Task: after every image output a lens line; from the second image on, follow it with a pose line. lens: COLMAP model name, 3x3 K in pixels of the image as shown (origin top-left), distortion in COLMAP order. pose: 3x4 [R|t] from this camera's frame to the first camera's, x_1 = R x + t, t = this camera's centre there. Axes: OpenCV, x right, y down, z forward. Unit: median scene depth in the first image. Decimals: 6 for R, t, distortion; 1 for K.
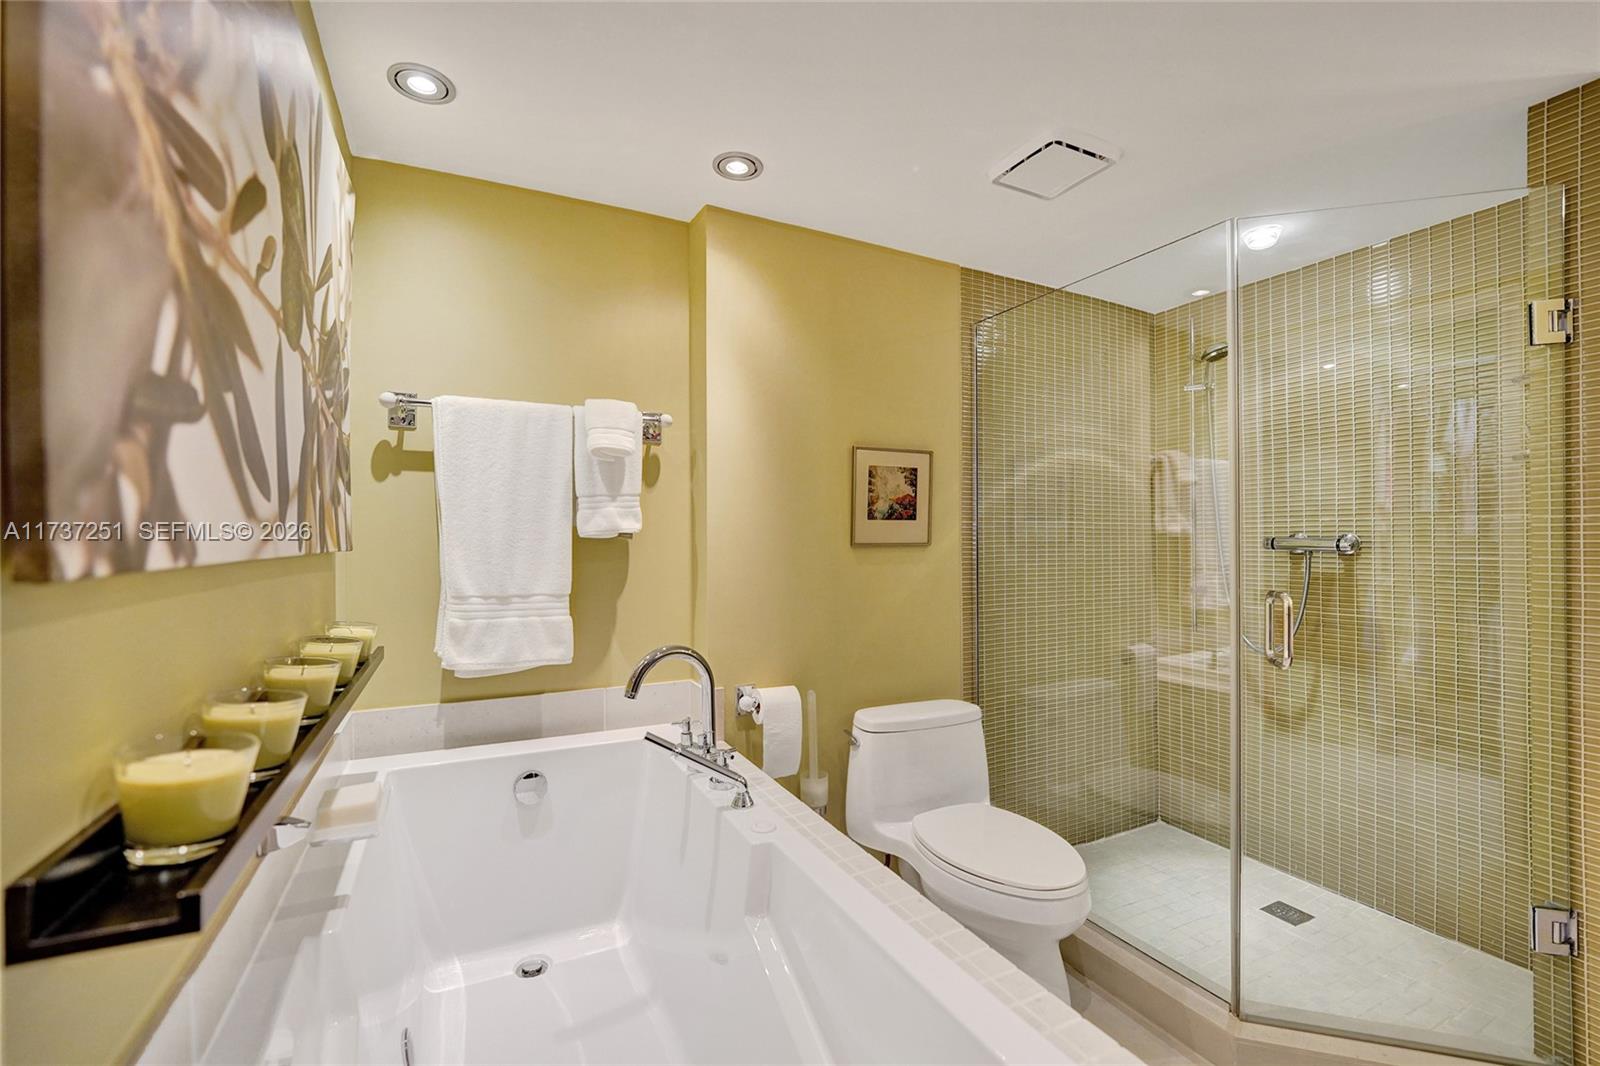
lens RADIAL K [[678.7, 0, 801.4], [0, 678.7, 529.1], [0, 0, 1]] dist [-0.018746, -0.000156]
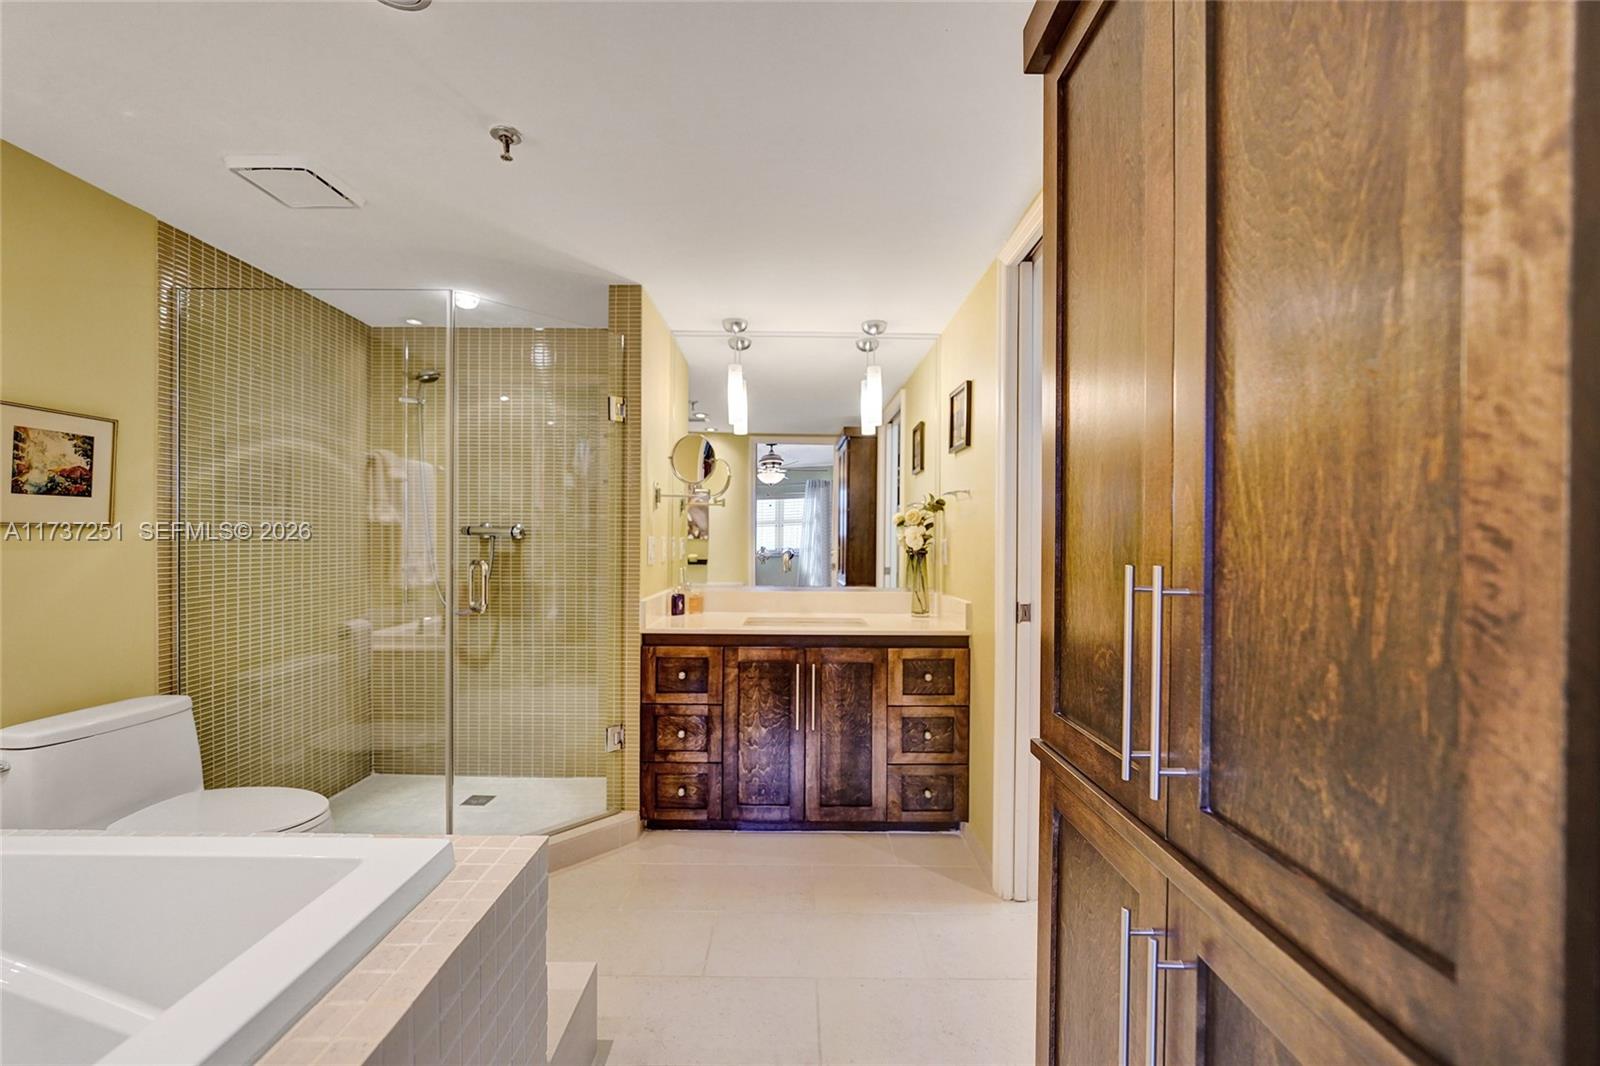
lens RADIAL K [[665.8, 0, 801.9], [0, 665.8, 548.2], [0, 0, 1]] dist [0.007661, 0.000010]
pose [[0.456121, -0.009212, 0.889870, -0.182471], [-0.020221, 0.999581, 0.020712, 0.015961], [-0.889688, -0.027441, 0.455743, -0.199118]]
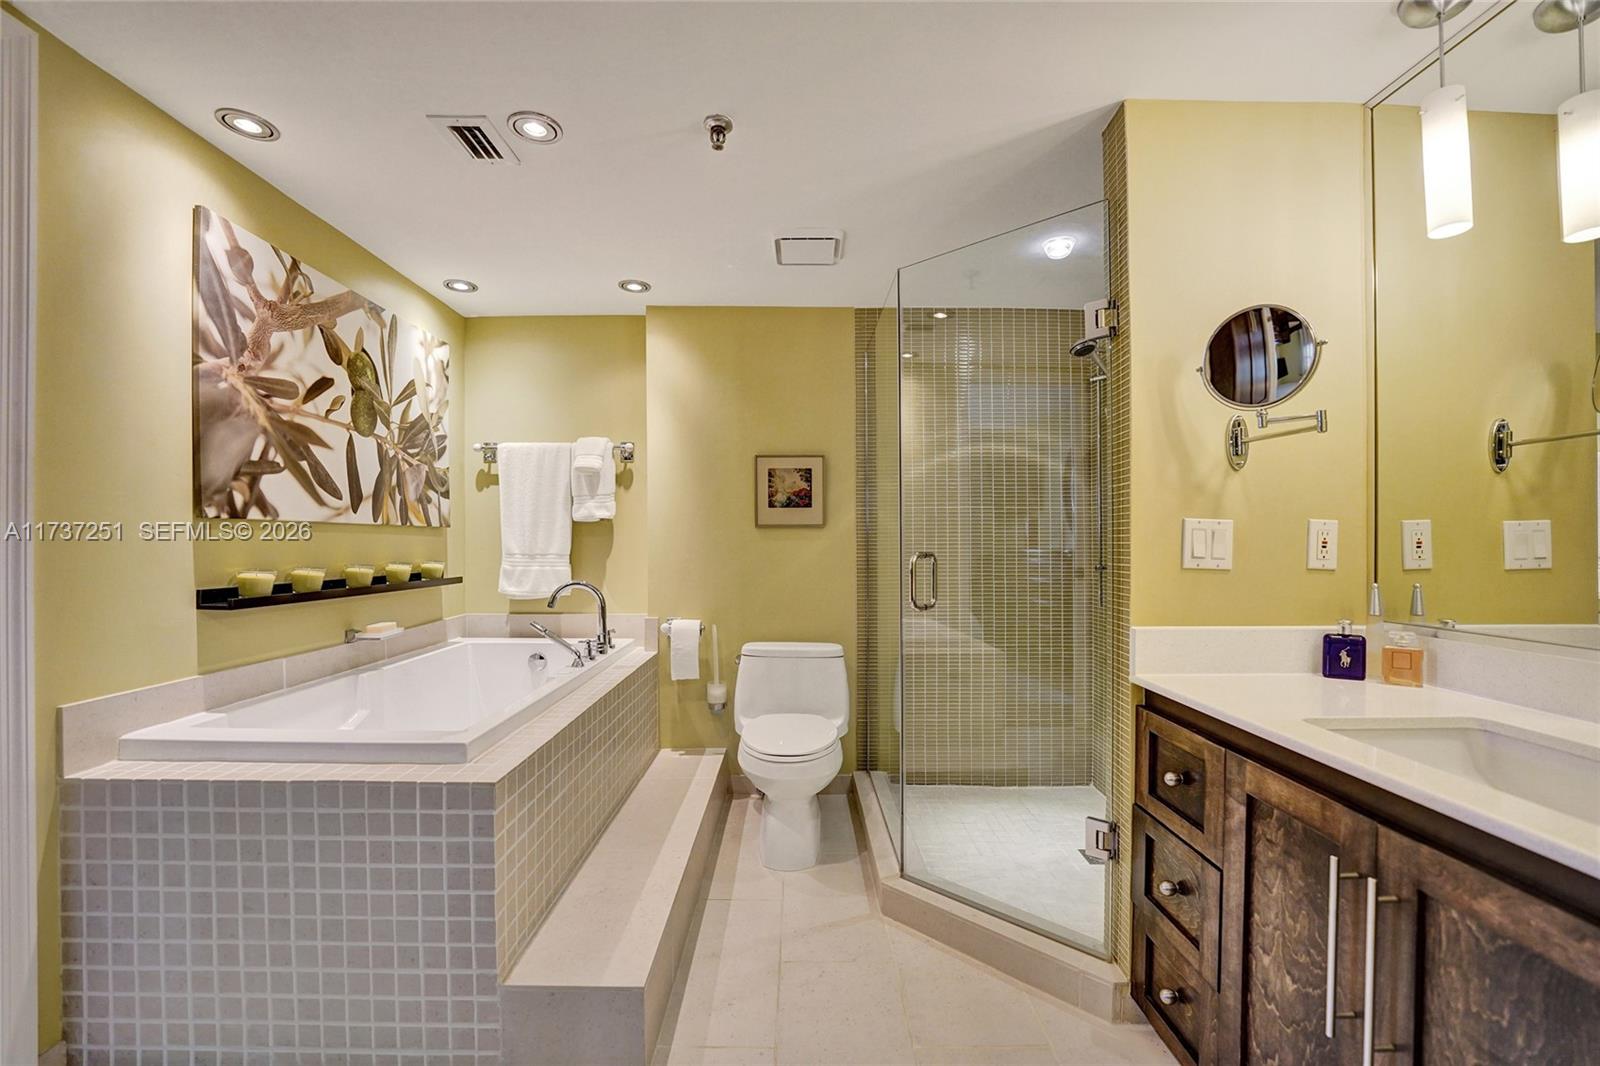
lens RADIAL K [[674.6, 0, 793.5], [0, 674.6, 538.1], [0, 0, 1]] dist [-0.001967, 0.000145]
pose [[0.890683, -0.002956, -0.454616, 0.750688], [0.006692, 0.999956, 0.006611, 0.038484], [0.454577, -0.008930, 0.890663, -0.198114]]
